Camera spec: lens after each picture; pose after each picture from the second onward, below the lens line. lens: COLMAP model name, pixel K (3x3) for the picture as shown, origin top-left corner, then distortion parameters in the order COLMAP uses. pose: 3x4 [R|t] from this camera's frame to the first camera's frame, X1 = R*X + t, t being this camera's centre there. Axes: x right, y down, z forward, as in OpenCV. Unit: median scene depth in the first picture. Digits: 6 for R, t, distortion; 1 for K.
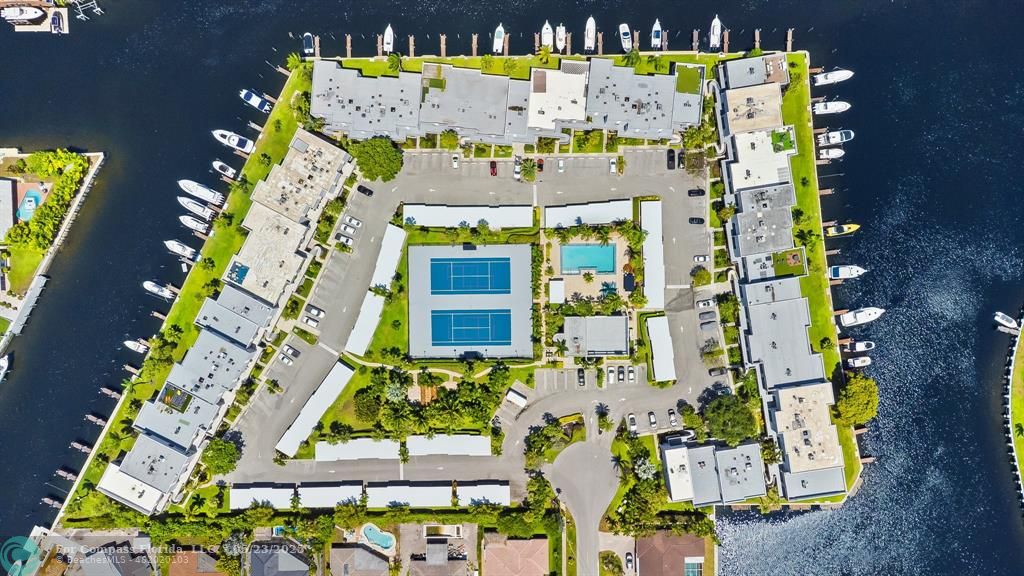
lens RADIAL K [[752.2, 0, 512.0], [0, 752.2, 288.0], [0, 0, 1]] dist [0.039076, 0.005280]
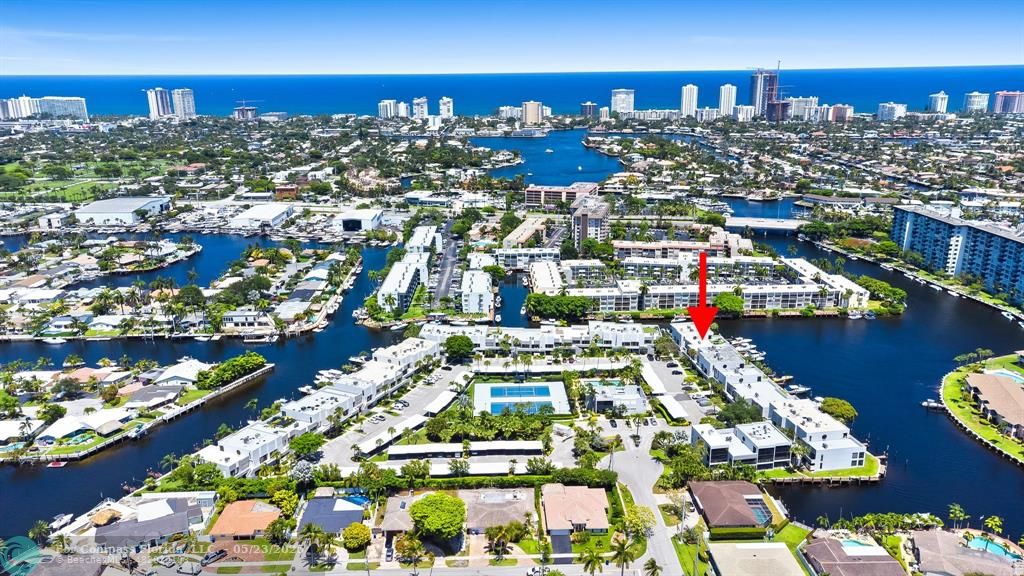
lens RADIAL K [[752.2, 0, 512.0], [0, 752.2, 288.0], [0, 0, 1]] dist [0.039076, 0.005280]
pose [[0.999569, -0.026148, 0.013345, -0.082685], [0.019467, 0.250137, -0.968015, 1.250324], [0.021974, 0.967857, 0.250538, 0.482202]]
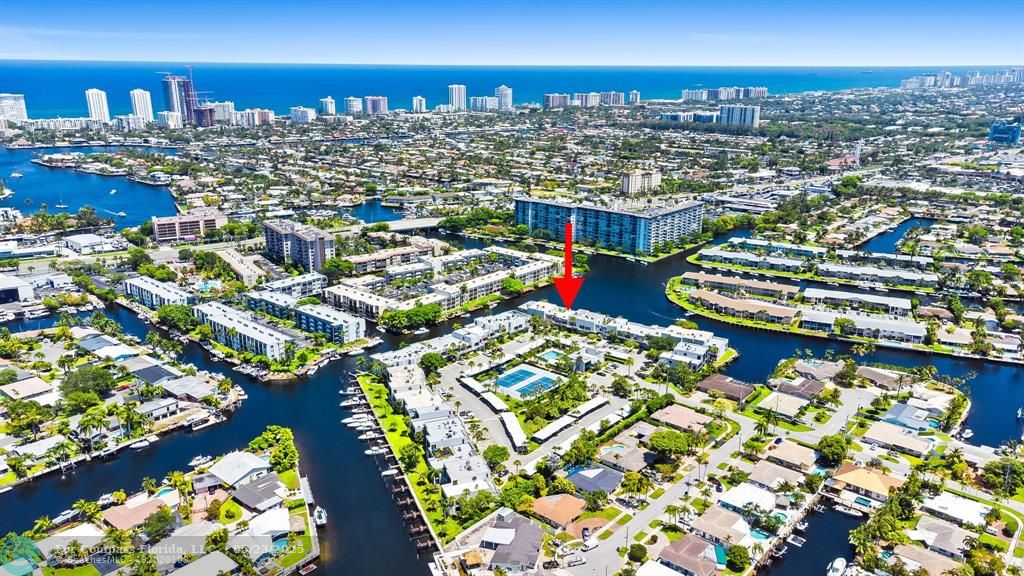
lens RADIAL K [[752.2, 0, 512.0], [0, 752.2, 288.0], [0, 0, 1]] dist [0.039076, 0.005280]
pose [[0.658095, -0.221566, 0.719597, -1.241947], [0.752601, 0.165085, -0.637447, 1.035383], [0.022442, 0.961070, 0.275392, 0.335459]]
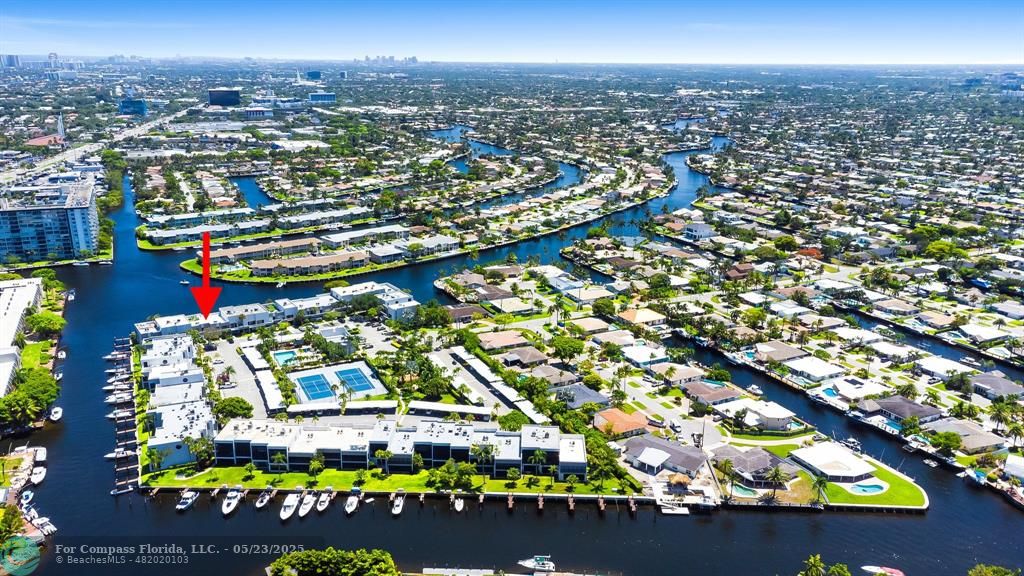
lens RADIAL K [[752.2, 0, 512.0], [0, 752.2, 288.0], [0, 0, 1]] dist [0.039076, 0.005280]
pose [[-0.437163, -0.276797, 0.855729, -1.319923], [0.899371, -0.139253, 0.414416, -0.238276], [0.004454, 0.950785, 0.309819, 0.415967]]
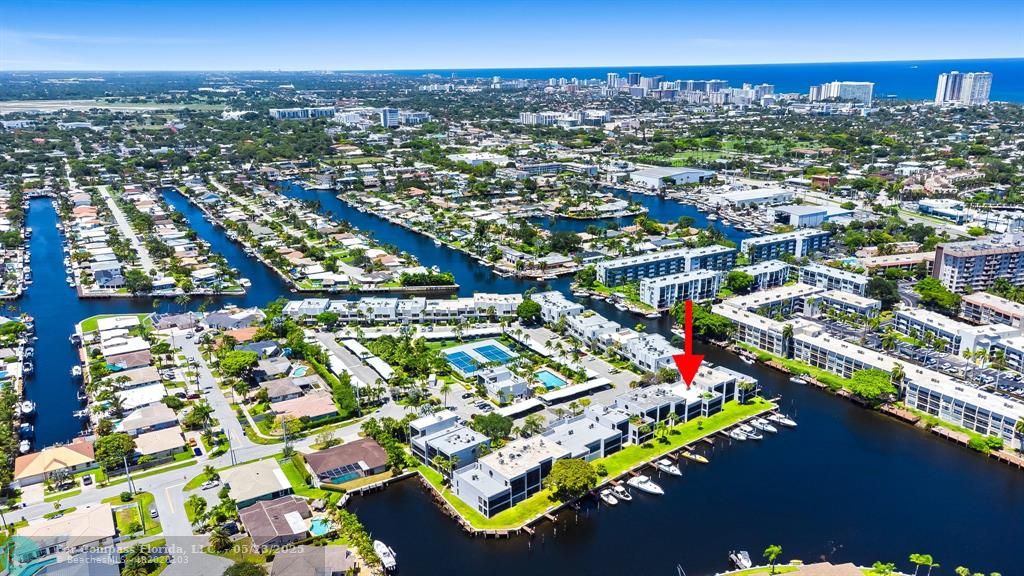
lens RADIAL K [[752.2, 0, 512.0], [0, 752.2, 288.0], [0, 0, 1]] dist [0.039076, 0.005280]
pose [[0.498286, 0.224865, -0.837345, 1.180800], [-0.867010, 0.126919, -0.481855, 0.657694], [-0.002077, 0.966089, 0.258202, 0.490682]]
